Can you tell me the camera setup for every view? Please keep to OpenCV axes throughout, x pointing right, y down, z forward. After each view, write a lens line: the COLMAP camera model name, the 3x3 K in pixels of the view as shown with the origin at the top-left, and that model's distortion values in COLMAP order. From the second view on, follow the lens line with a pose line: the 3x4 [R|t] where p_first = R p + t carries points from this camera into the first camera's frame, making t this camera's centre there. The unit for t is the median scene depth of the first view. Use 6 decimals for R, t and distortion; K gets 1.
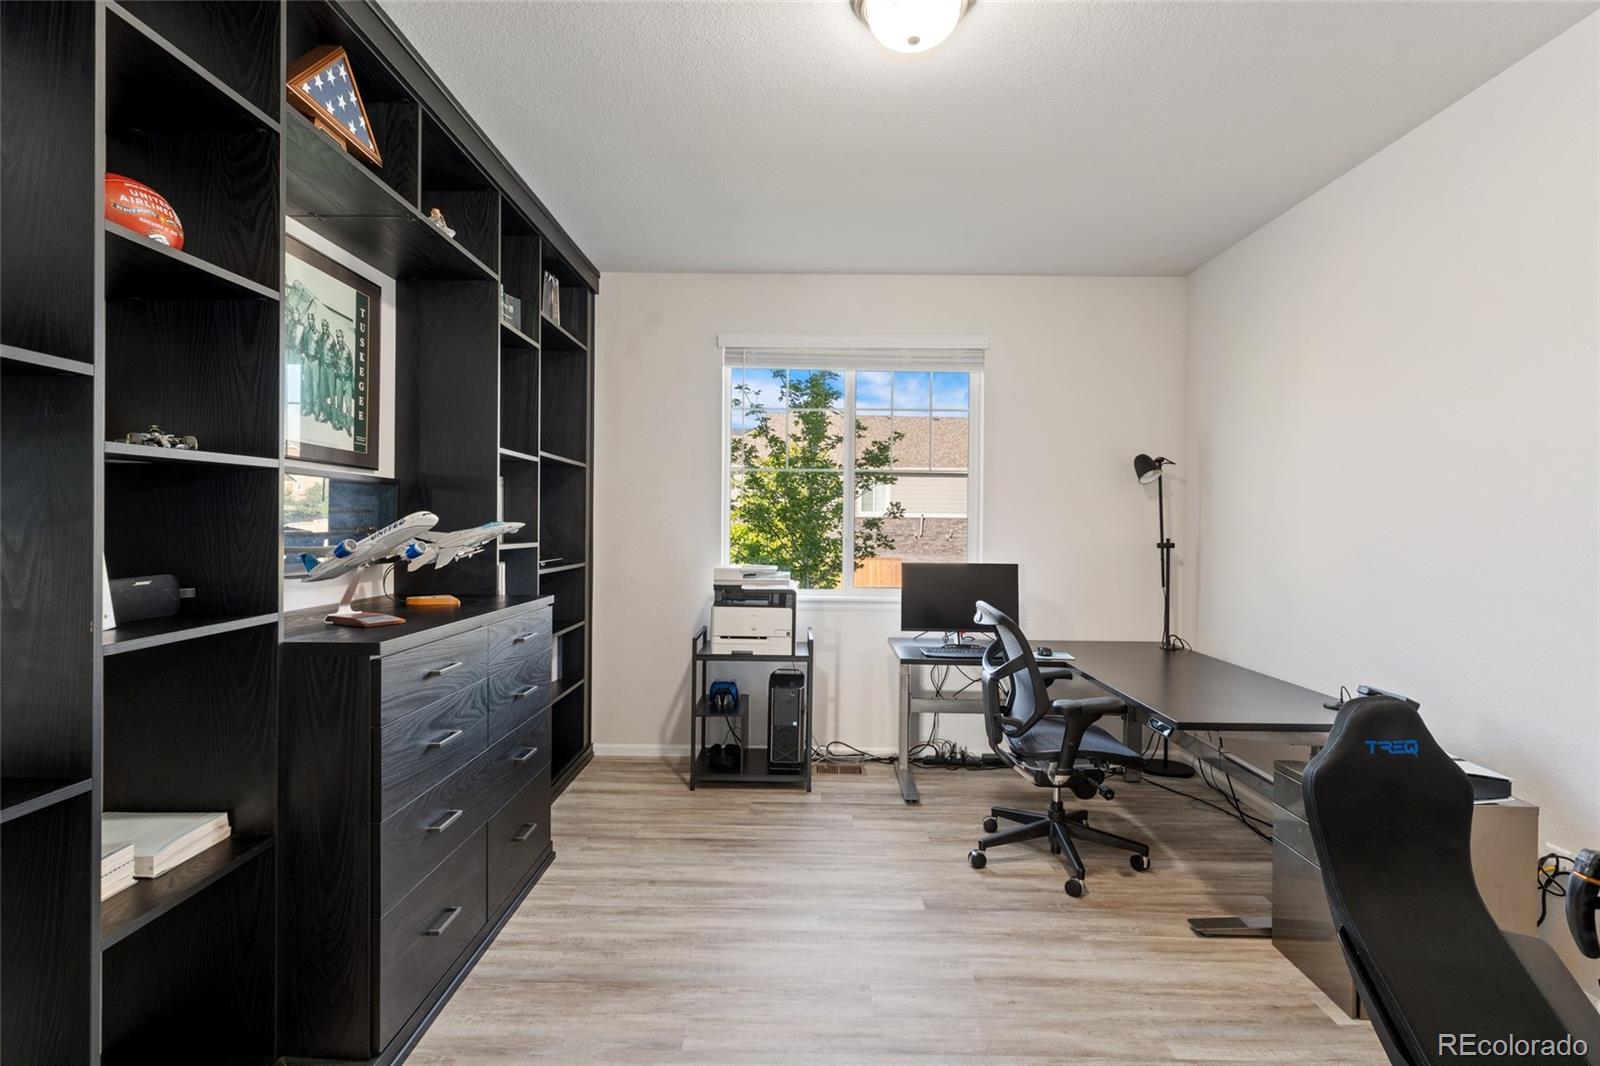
lens RADIAL K [[783.7, 0, 803.0], [0, 783.7, 527.9], [0, 0, 1]] dist [0.004422, -0.000028]
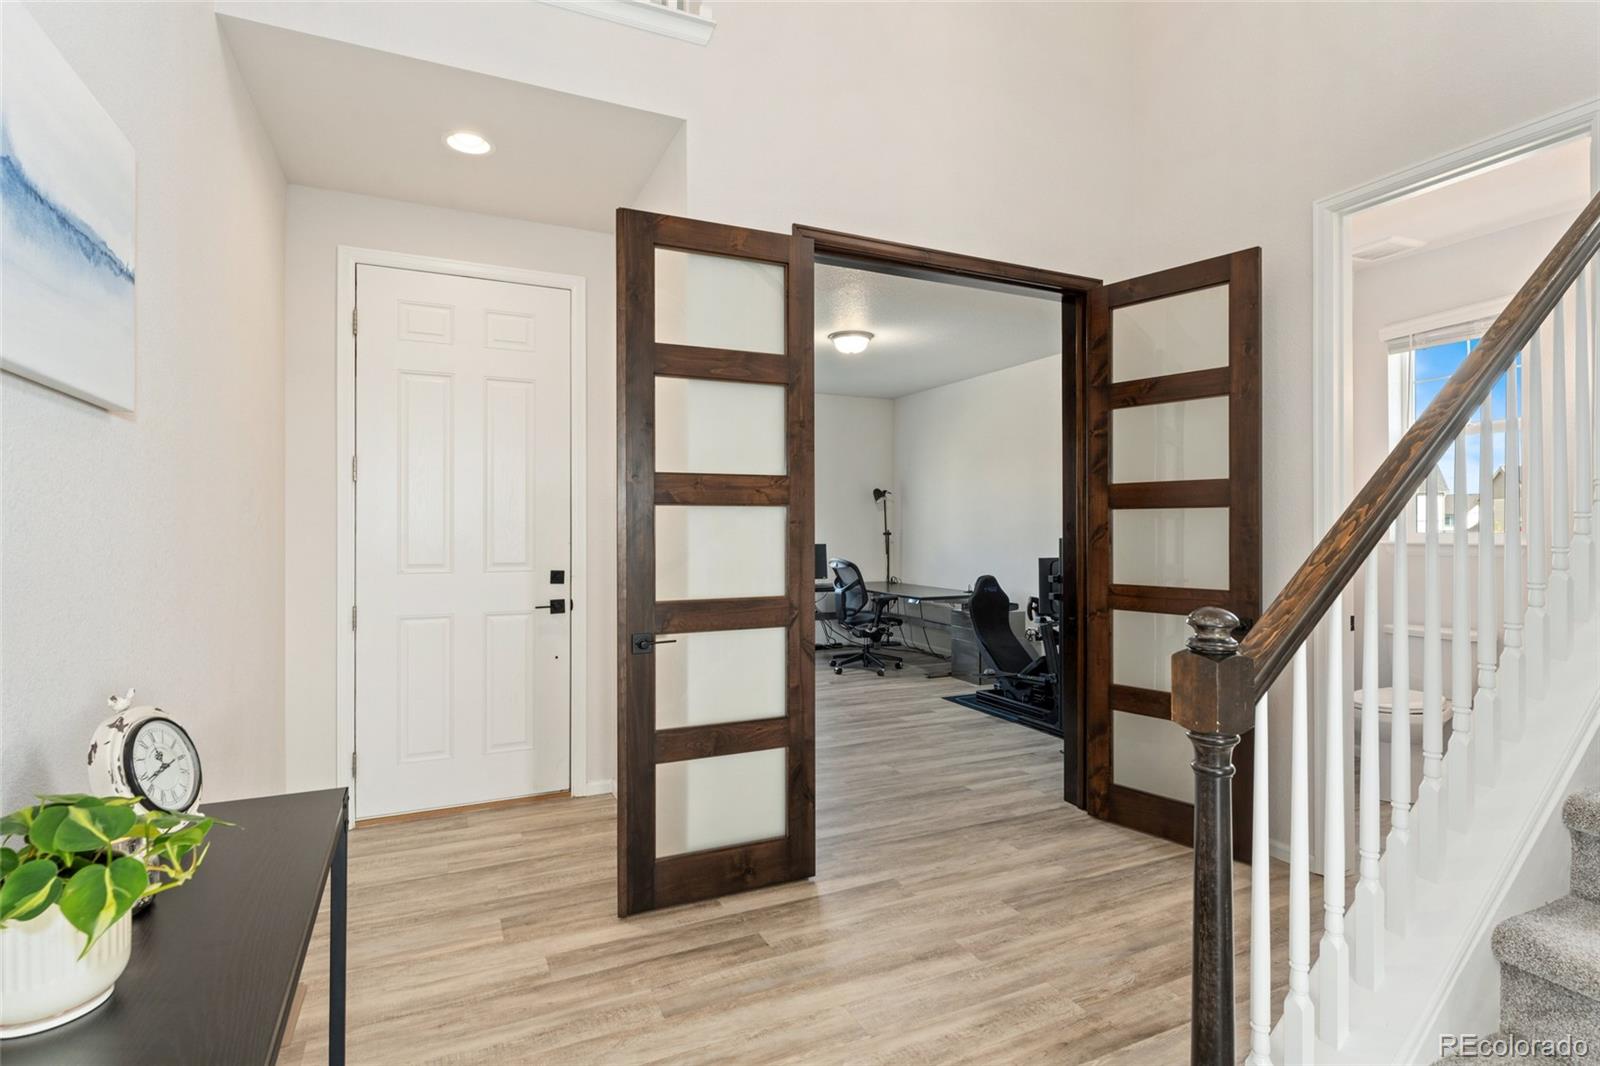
lens RADIAL K [[783.7, 0, 792.6], [0, 783.7, 529.2], [0, 0, 1]] dist [0.004422, -0.000028]
pose [[0.899664, -0.009428, 0.436481, -0.646930], [0.010691, 0.999943, -0.000436, 0.008825], [-0.436452, 0.005059, 0.899713, -0.722923]]
